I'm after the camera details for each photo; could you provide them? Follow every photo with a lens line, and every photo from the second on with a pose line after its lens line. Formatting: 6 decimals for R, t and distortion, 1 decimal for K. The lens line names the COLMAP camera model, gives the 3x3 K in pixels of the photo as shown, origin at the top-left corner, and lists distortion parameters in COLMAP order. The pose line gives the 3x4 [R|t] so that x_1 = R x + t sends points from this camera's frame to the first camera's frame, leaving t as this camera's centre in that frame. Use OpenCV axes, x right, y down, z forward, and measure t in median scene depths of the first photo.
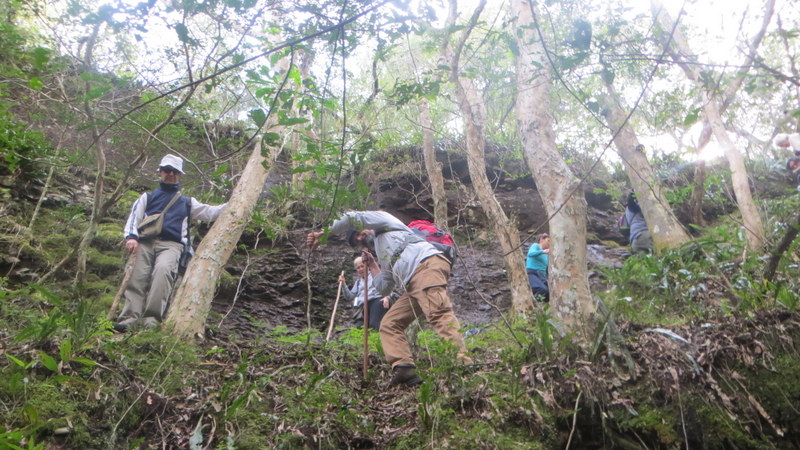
lens RADIAL K [[610.0, 0, 401.2], [0, 610.0, 225.2], [0, 0, 1]] dist [0.005060, 0.000441]
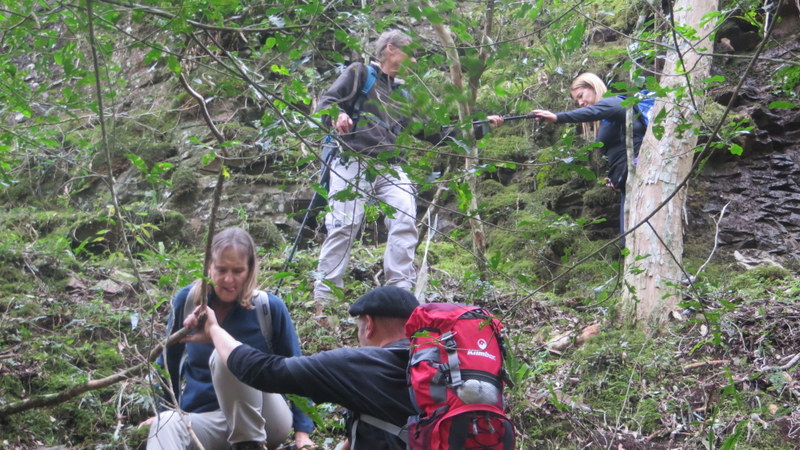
lens RADIAL K [[1809.2, 0, 399.9], [0, 1809.2, 224.9], [0, 0, 1]] dist [-0.095021, 0.000000]
pose [[0.842999, -0.178698, -0.507365, 0.421297], [0.312676, 0.930280, 0.191867, -0.381251], [0.437705, -0.320384, 0.840100, -0.706542]]
